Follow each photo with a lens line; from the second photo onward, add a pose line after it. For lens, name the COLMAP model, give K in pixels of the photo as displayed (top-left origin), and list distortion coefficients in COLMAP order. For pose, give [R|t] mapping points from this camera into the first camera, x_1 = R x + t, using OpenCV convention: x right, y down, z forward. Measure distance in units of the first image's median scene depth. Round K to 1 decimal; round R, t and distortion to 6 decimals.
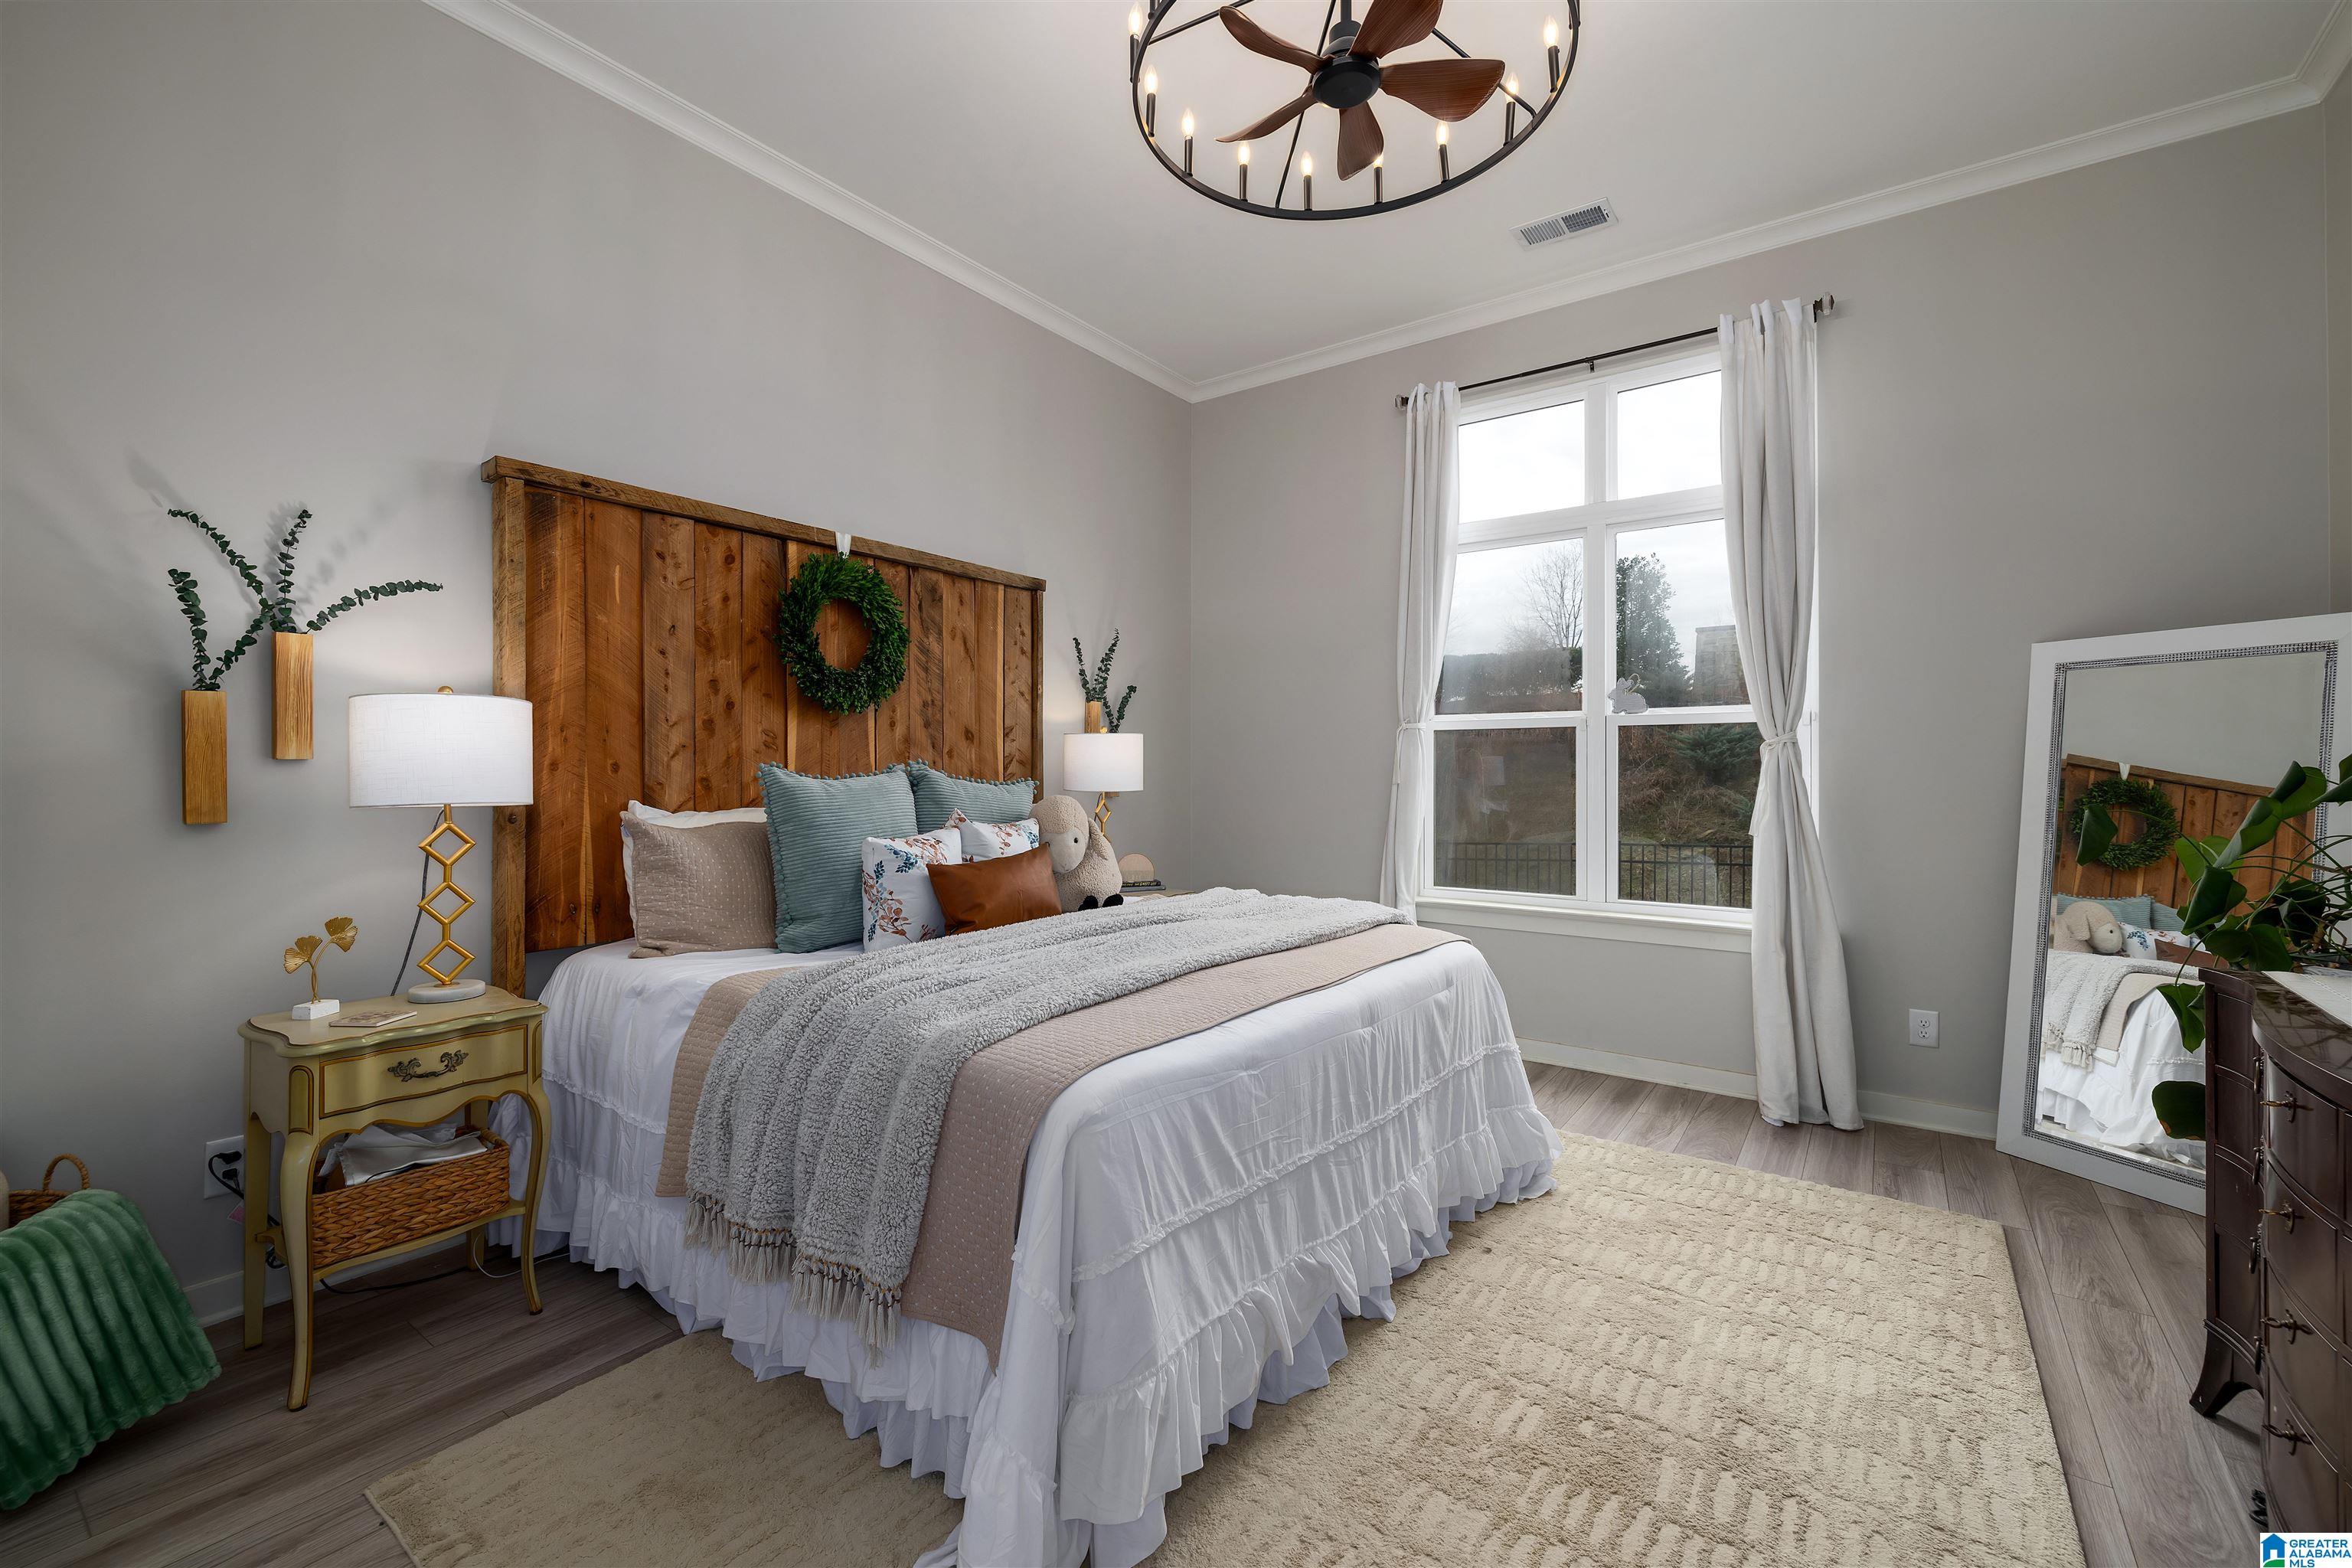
lens RADIAL K [[985.3, 0, 1178.6], [0, 985.3, 755.2], [0, 0, 1]] dist [0.000053, -0.000369]
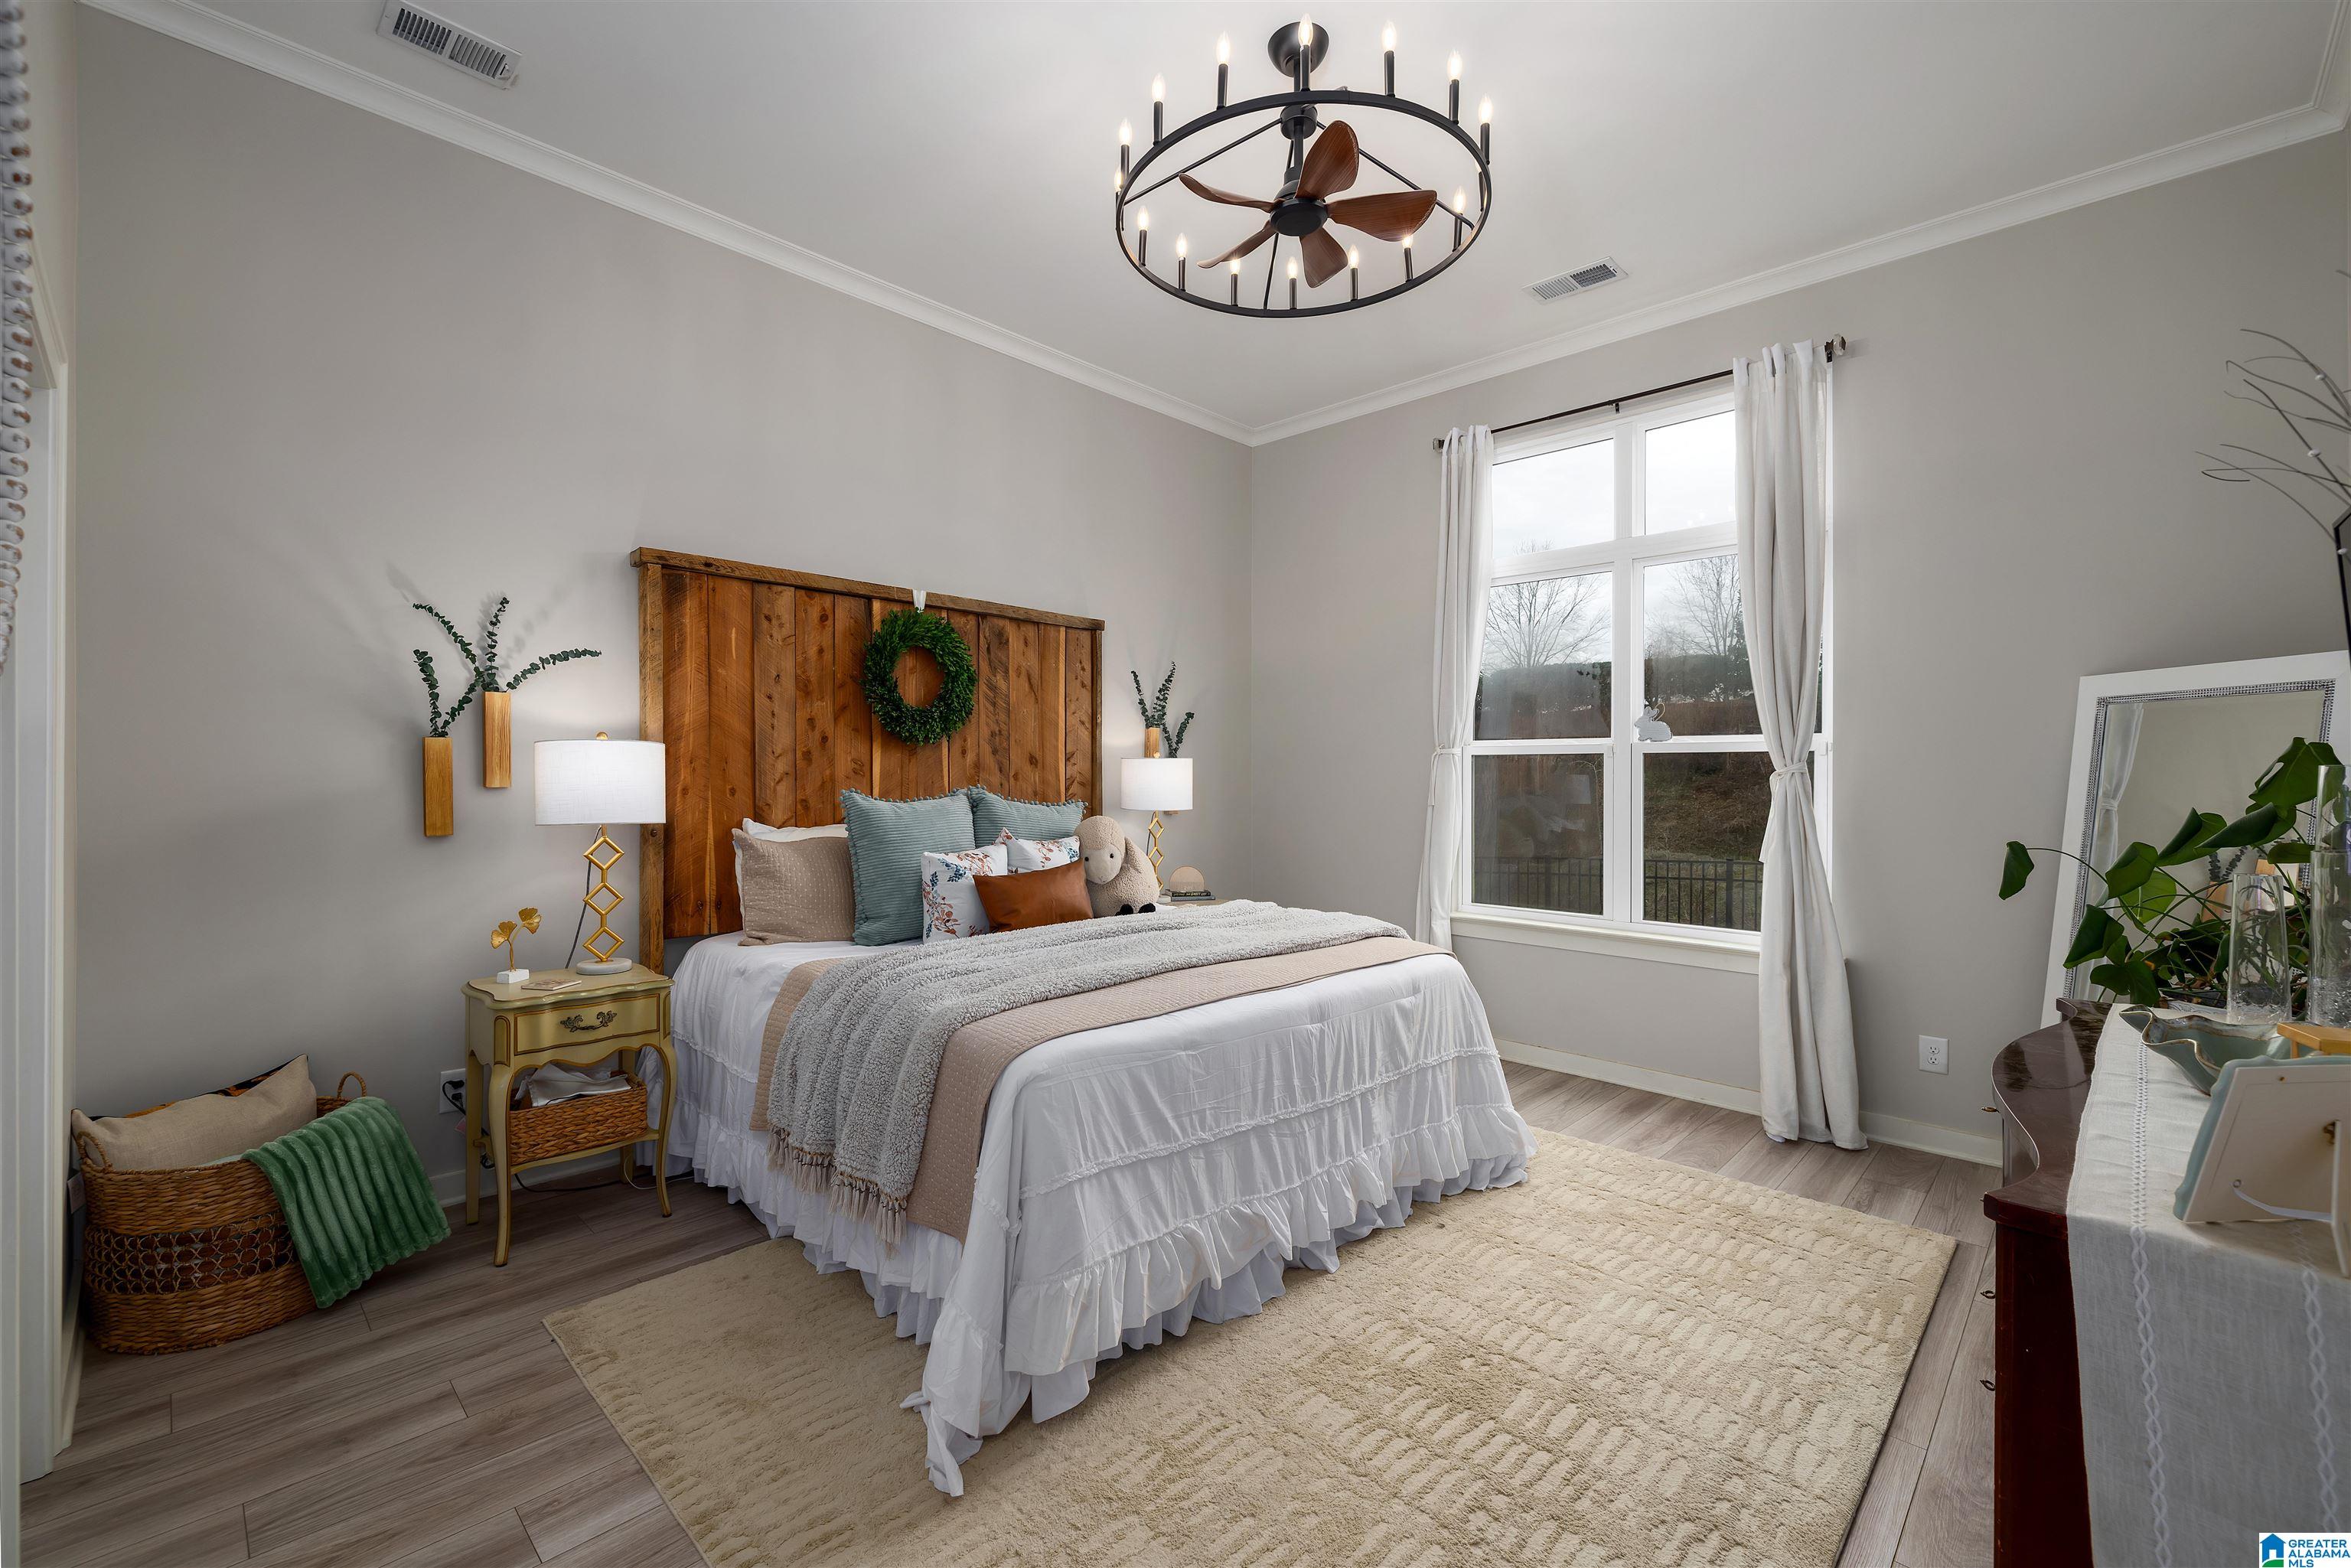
lens RADIAL K [[987.3, 0, 1169.9], [0, 987.3, 774.0], [0, 0, 1]] dist [0.000685, -0.000054]
pose [[0.989782, 0.006228, -0.142452, 0.182120], [-0.004311, 0.999896, 0.013766, -0.035890], [0.142523, -0.013011, 0.989706, -0.182118]]
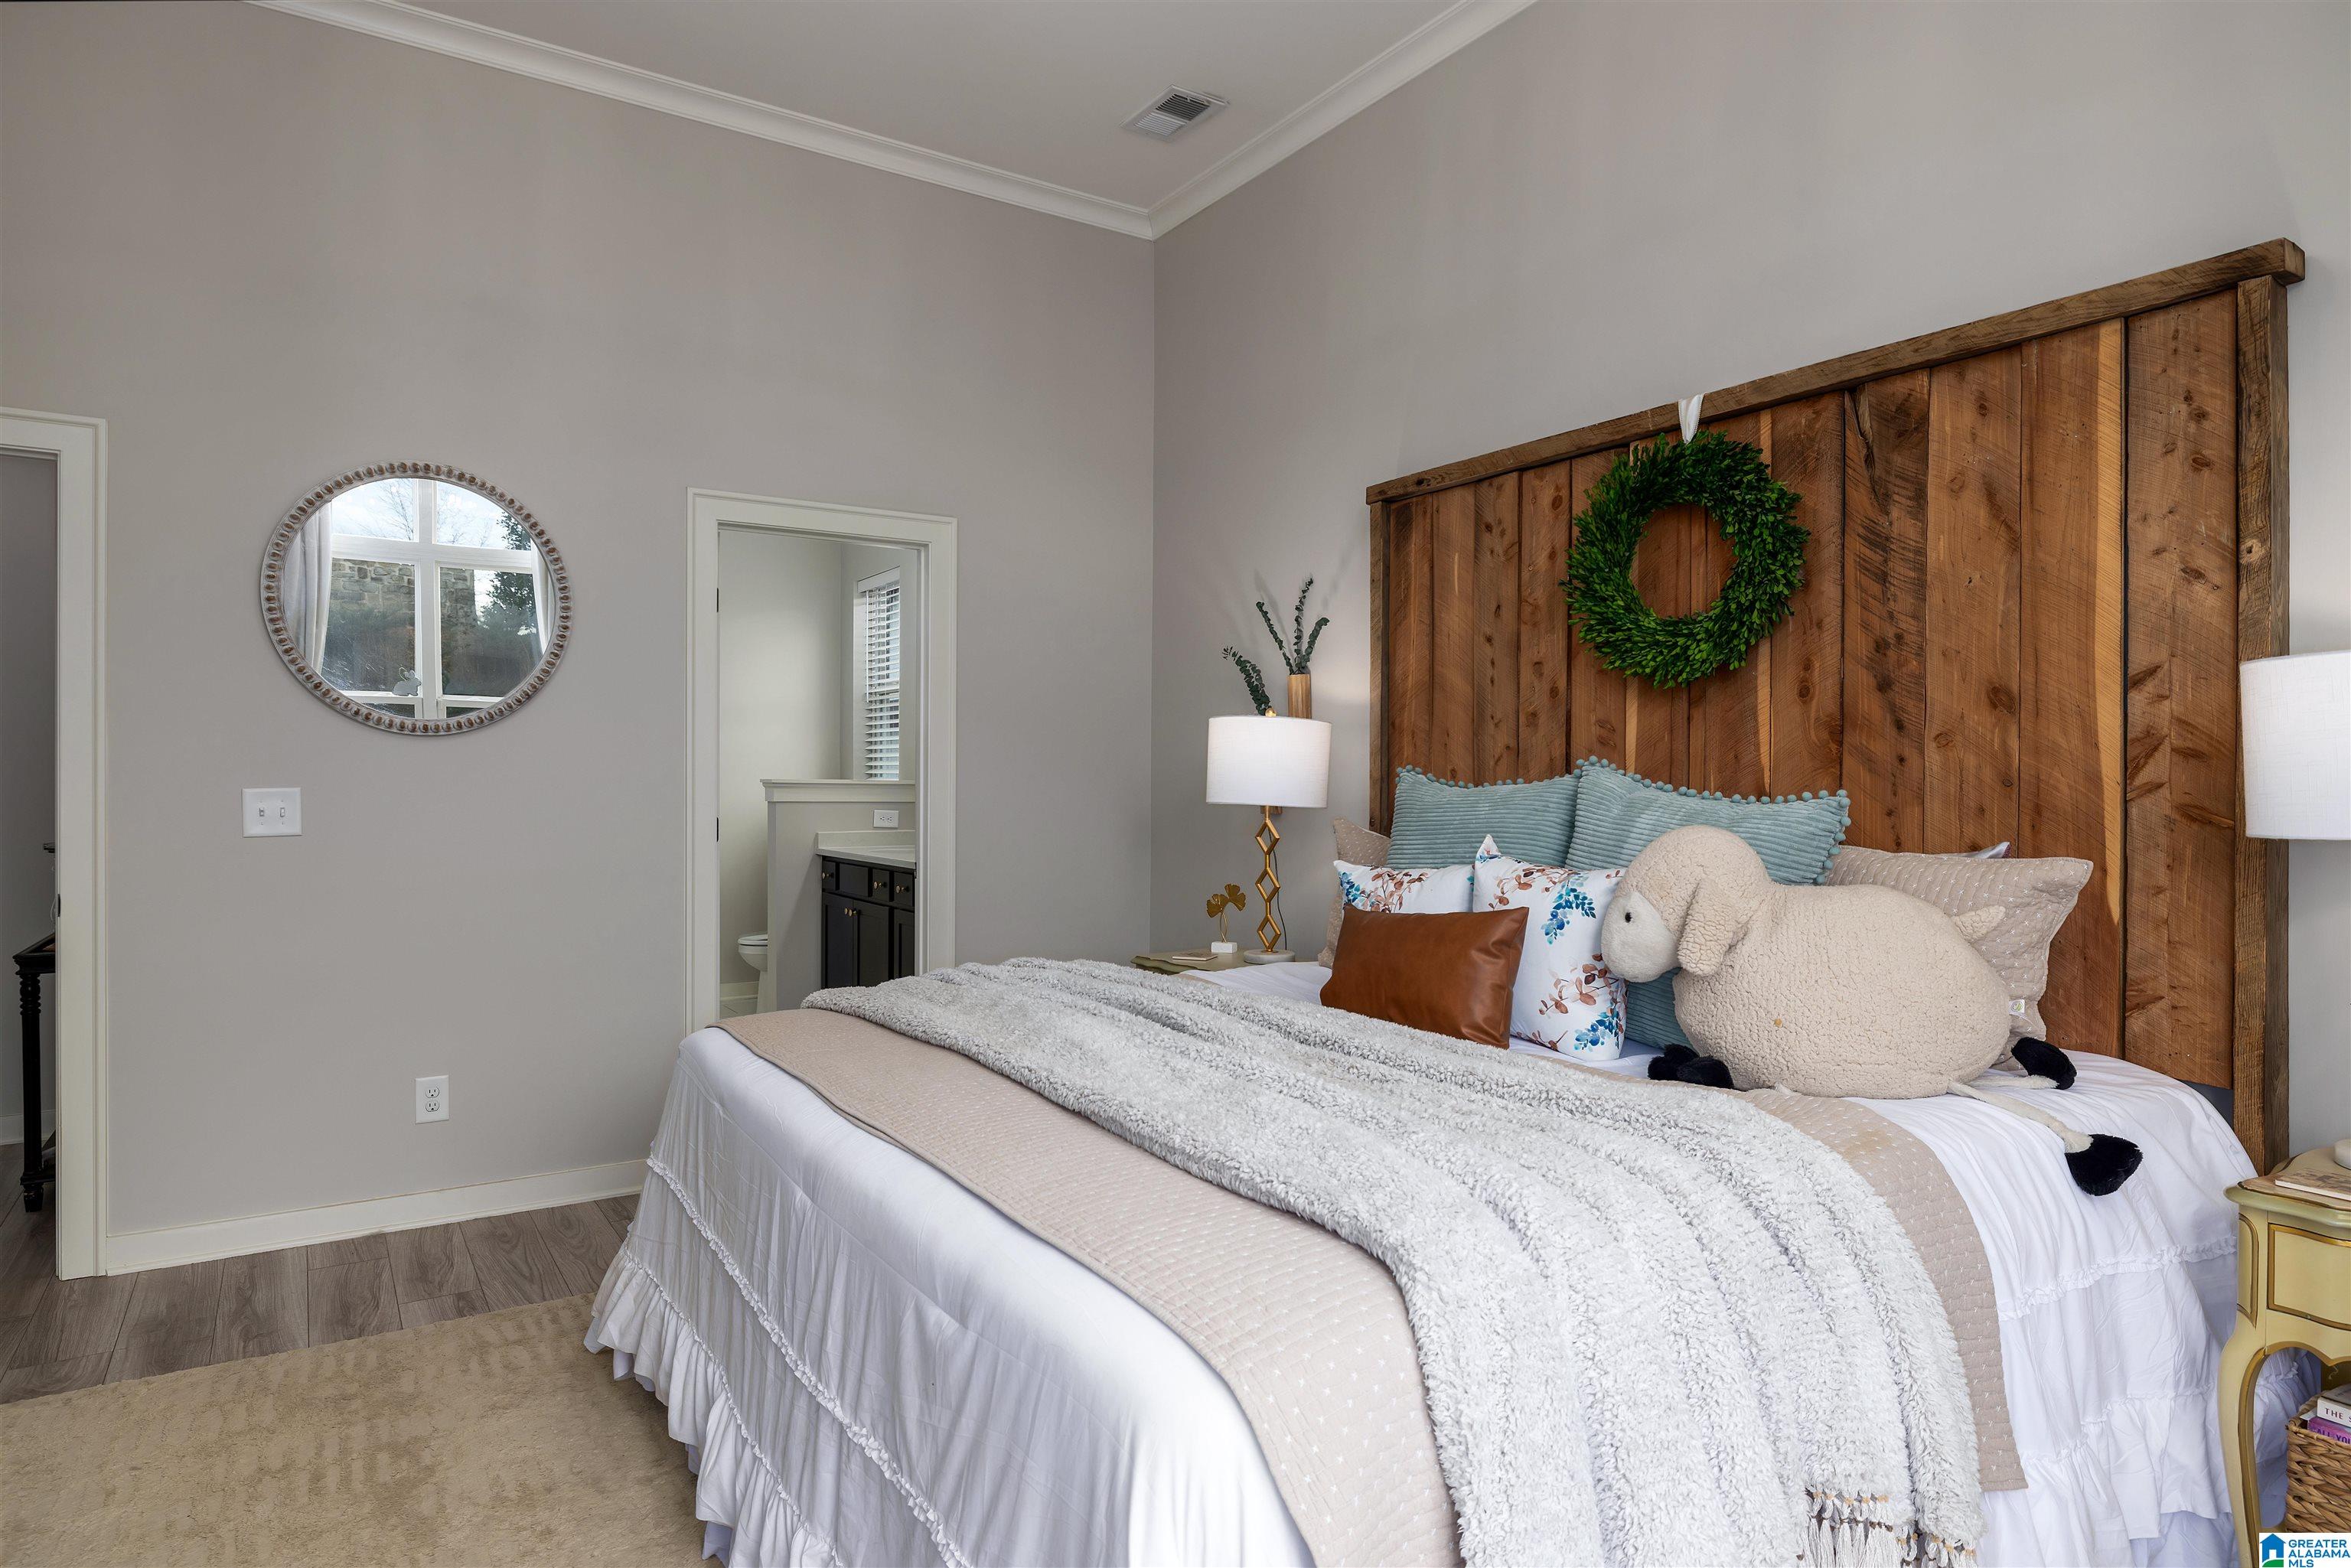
lens RADIAL K [[1349.3, 0, 1173.9], [0, 1349.3, 792.7], [0, 0, 1]] dist [0.000536, 0.000240]
pose [[-0.357078, 0.003128, -0.934069, 0.858180], [0.010941, 0.999940, -0.000834, 0.034430], [0.934010, -0.010517, -0.357091, 1.477504]]
